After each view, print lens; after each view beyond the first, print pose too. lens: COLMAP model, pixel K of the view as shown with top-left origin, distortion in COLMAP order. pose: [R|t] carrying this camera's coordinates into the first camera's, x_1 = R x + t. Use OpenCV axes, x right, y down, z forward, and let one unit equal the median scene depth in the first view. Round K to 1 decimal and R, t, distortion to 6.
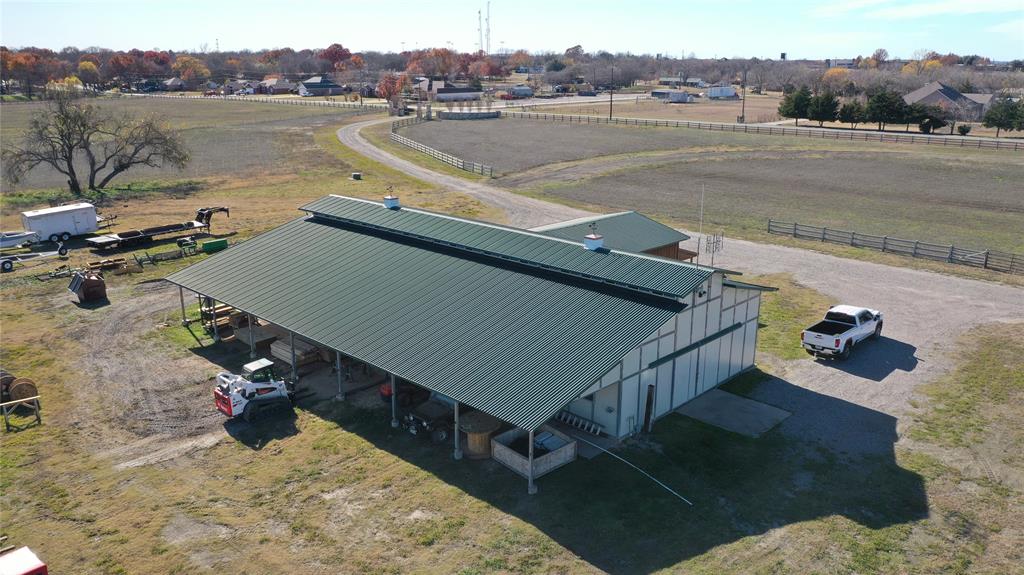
lens RADIAL K [[804.7, 0, 511.8], [0, 804.7, 289.4], [0, 0, 1]] dist [-0.005142, 0.017286]
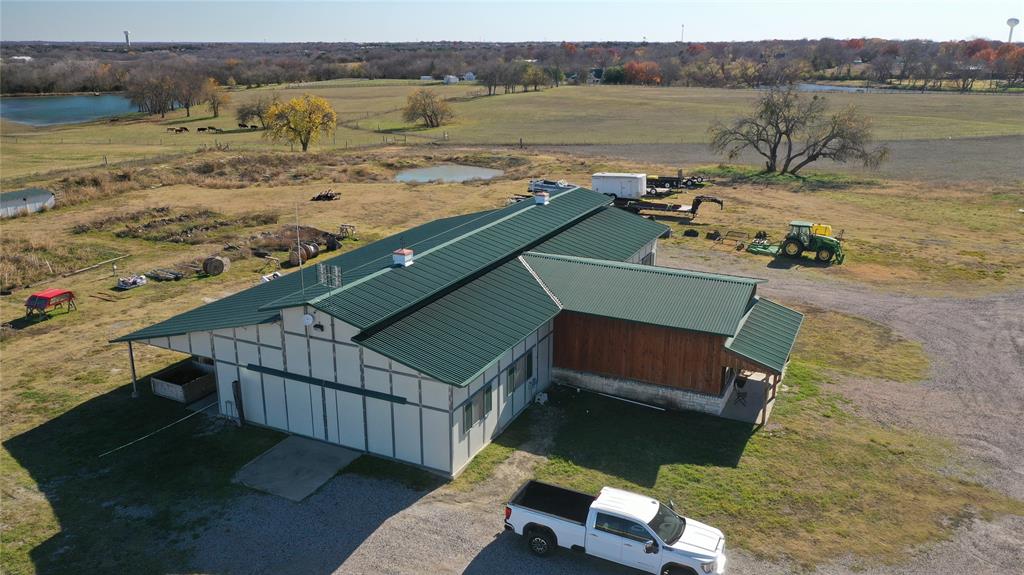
lens RADIAL K [[804.7, 0, 511.5], [0, 804.7, 288.9], [0, 0, 1]] dist [-0.005142, 0.017286]
pose [[0.303996, 0.274953, -0.912133, 0.181954], [-0.263286, 0.944404, 0.196932, -0.043966], [0.915569, 0.180285, 0.359487, 0.144048]]
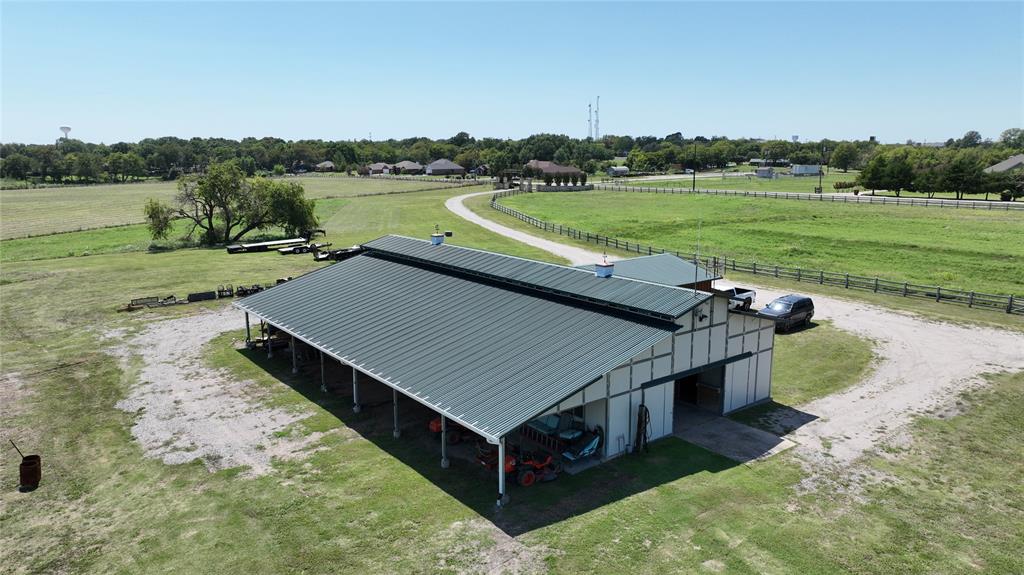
lens RADIAL K [[718.2, 0, 512.0], [0, 718.2, 291.4], [0, 0, 1]] dist [-0.000848, 0.010107]
pose [[0.988950, 0.019645, -0.146943, 0.021940], [-0.031591, 0.996341, -0.079411, 0.008430], [0.144846, 0.083176, 0.985952, 0.013563]]
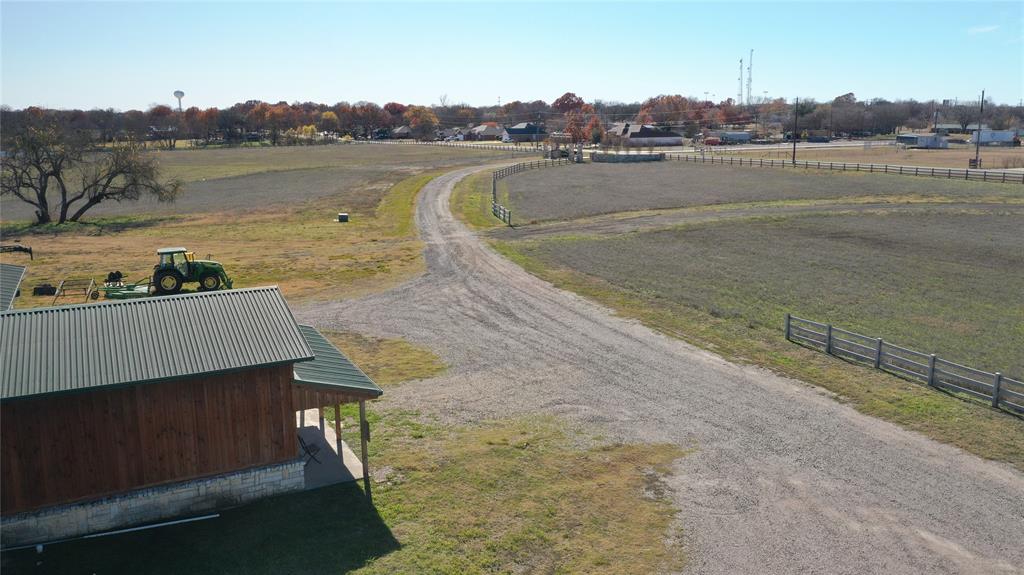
lens RADIAL K [[804.7, 0, 509.5], [0, 804.7, 282.4], [0, 0, 1]] dist [-0.005142, 0.017286]
pose [[0.943159, 0.057581, -0.327316, 0.110146], [-0.081713, 0.994821, -0.060448, -0.020986], [0.322140, 0.083758, 0.942979, 0.153365]]
